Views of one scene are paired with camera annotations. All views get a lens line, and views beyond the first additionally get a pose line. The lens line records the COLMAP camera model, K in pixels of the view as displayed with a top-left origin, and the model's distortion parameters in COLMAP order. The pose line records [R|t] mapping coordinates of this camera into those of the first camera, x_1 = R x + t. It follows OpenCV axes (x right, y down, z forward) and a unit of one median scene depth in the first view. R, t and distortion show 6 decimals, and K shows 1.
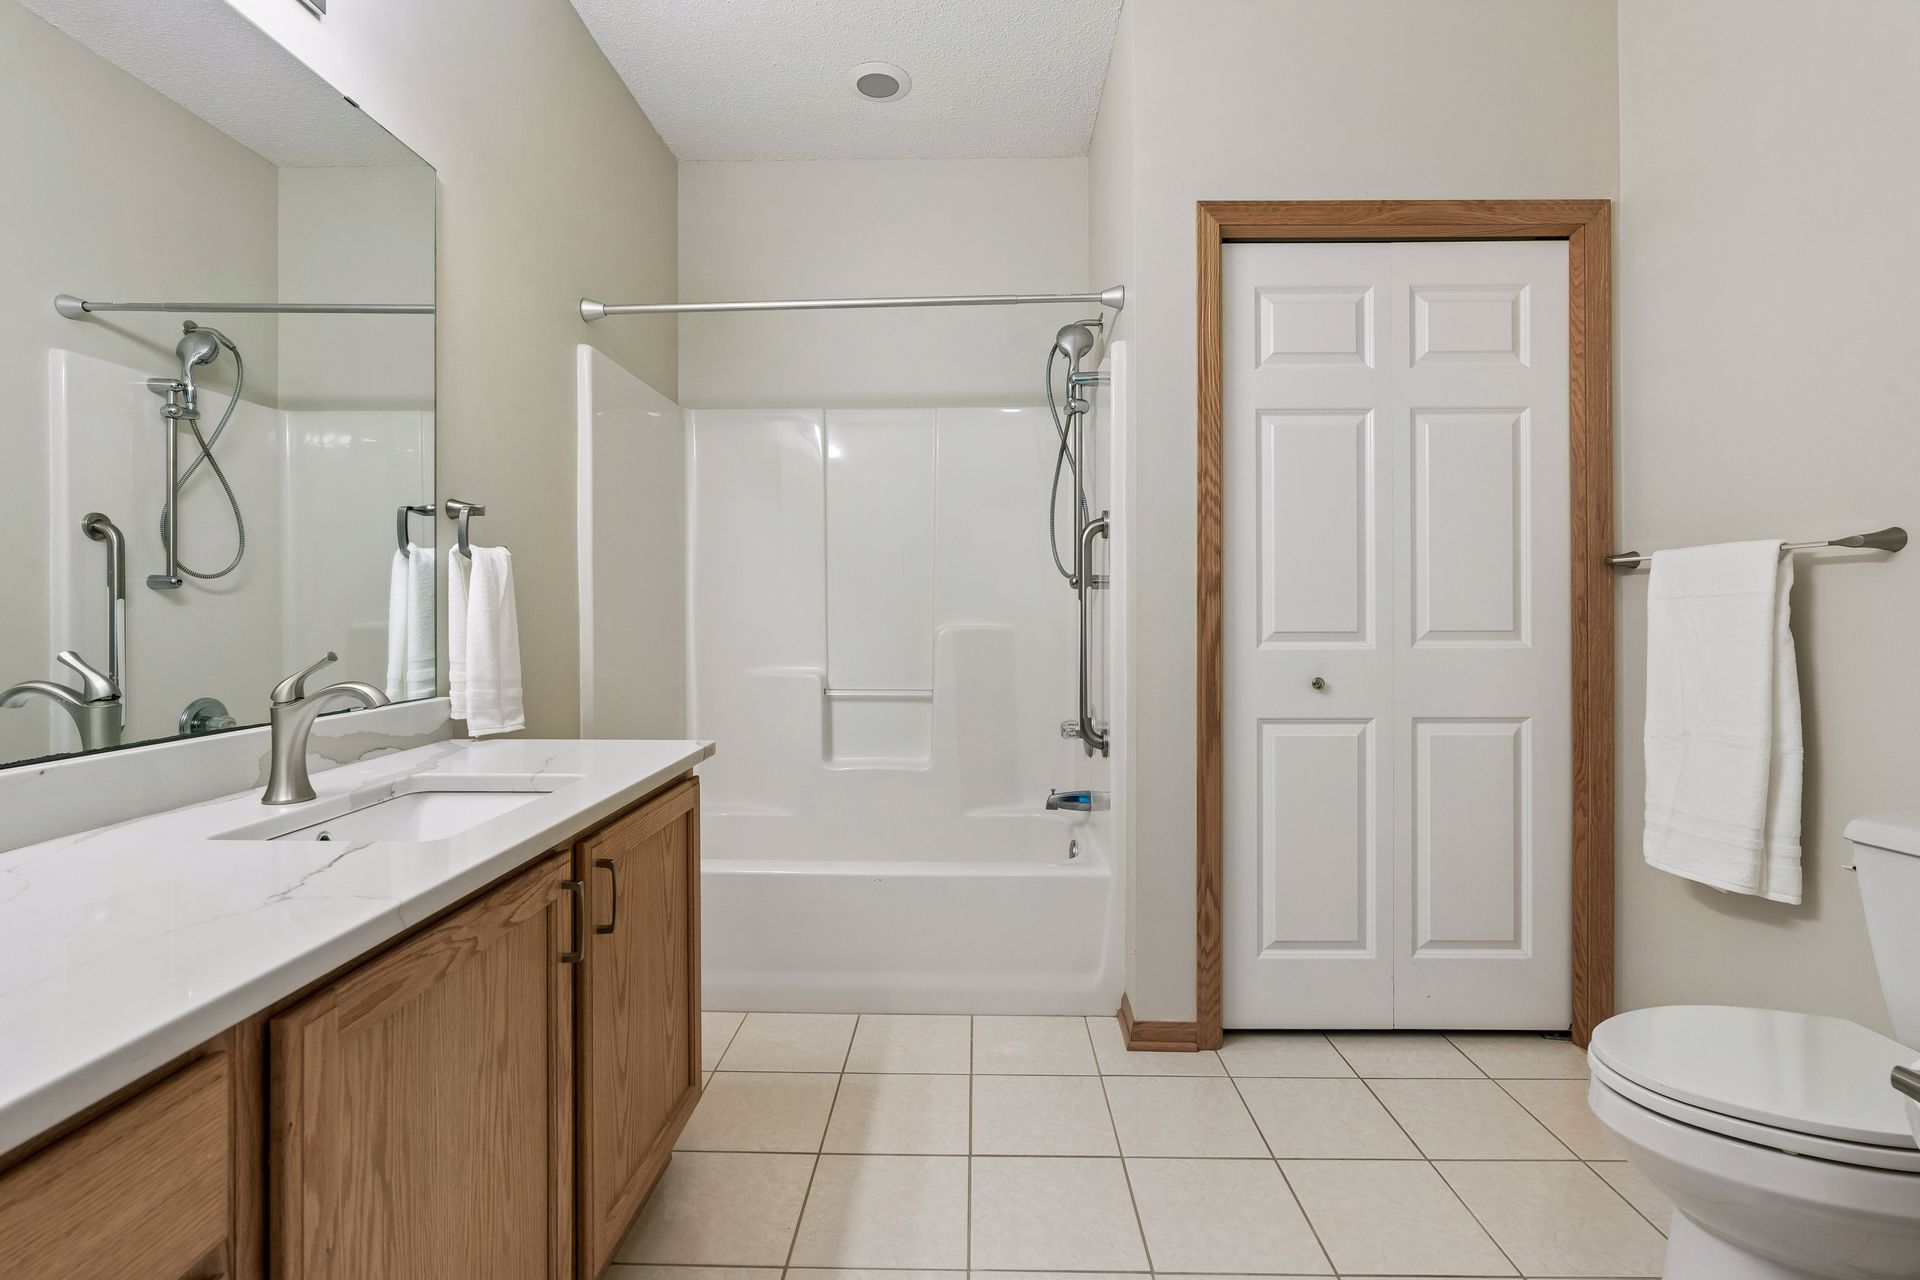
lens RADIAL K [[865.9, 0, 961.8], [0, 865.9, 632.0], [0, 0, 1]] dist [-0.002675, -0.000226]
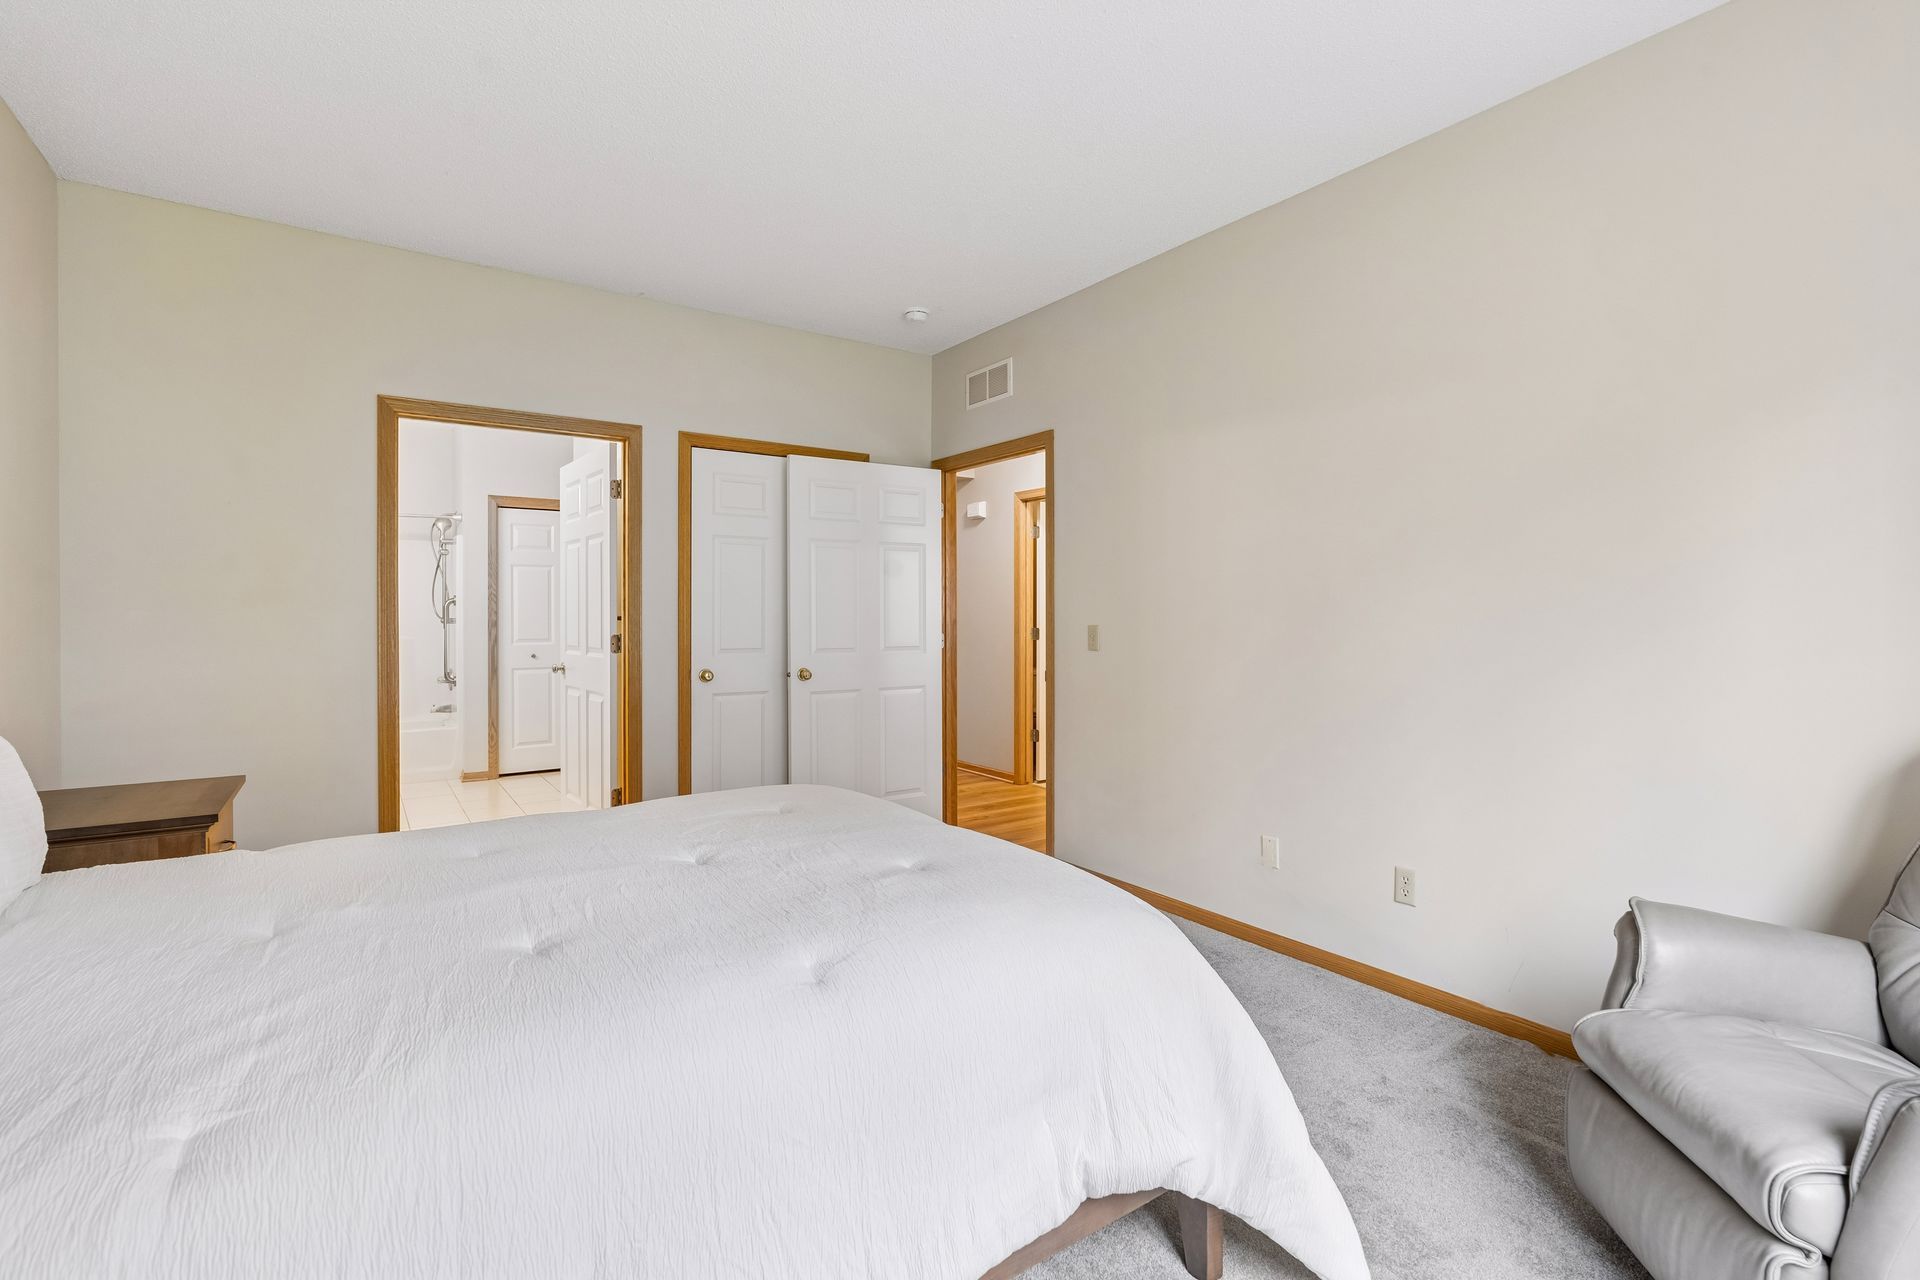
lens RADIAL K [[865.9, 0, 951.8], [0, 865.9, 631.2], [0, 0, 1]] dist [-0.002675, -0.000226]
pose [[0.810269, -0.002518, 0.586052, -0.175273], [-0.000758, 0.999985, 0.005344, -0.044287], [-0.586057, -0.004774, 0.810256, -2.289432]]
